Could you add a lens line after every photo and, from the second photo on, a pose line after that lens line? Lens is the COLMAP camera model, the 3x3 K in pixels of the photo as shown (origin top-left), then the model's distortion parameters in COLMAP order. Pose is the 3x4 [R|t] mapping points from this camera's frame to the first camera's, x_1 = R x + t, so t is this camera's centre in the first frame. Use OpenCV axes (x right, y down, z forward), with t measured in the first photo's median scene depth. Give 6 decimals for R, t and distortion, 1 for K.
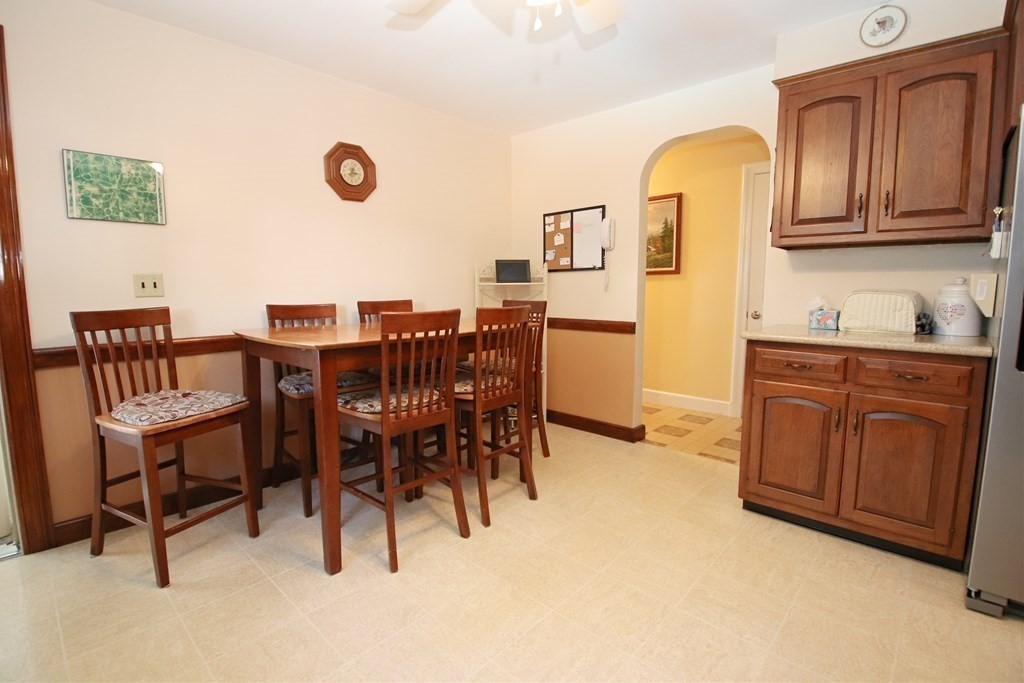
lens RADIAL K [[485.9, 0, 503.0], [0, 485.9, 336.3], [0, 0, 1]] dist [0.003001, -0.018231]
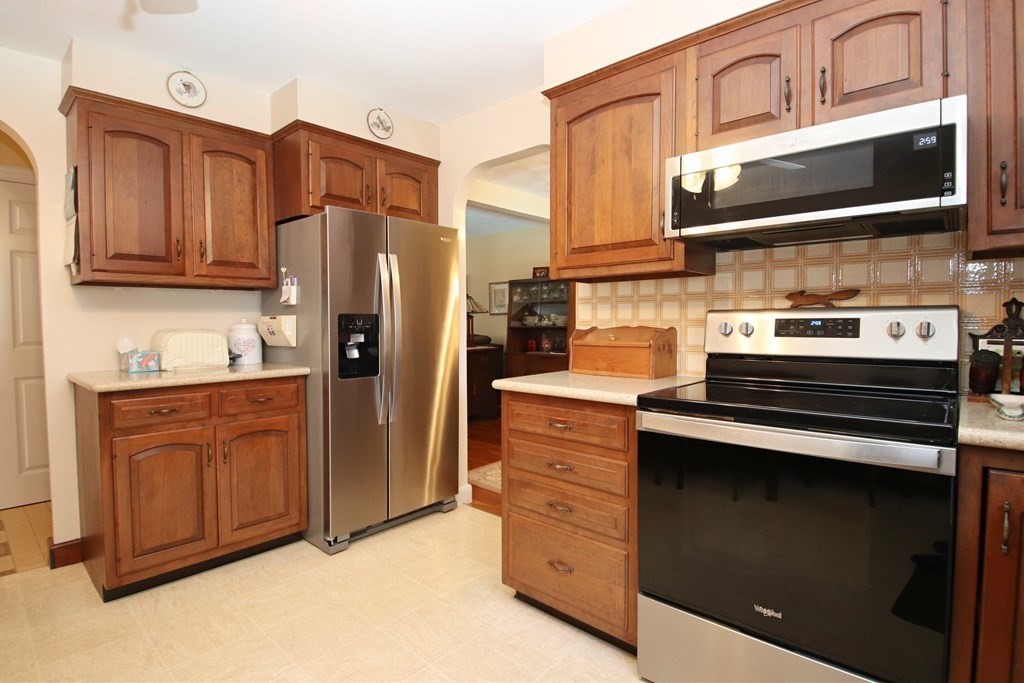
lens RADIAL K [[506.7, 0, 510.7], [0, 506.7, 337.3], [0, 0, 1]] dist [-0.018924, -0.000629]
pose [[-0.022130, -0.032348, 0.999232, -0.375754], [0.116230, 0.992616, 0.034708, -0.037085], [-0.992976, 0.116909, -0.018207, 0.339732]]
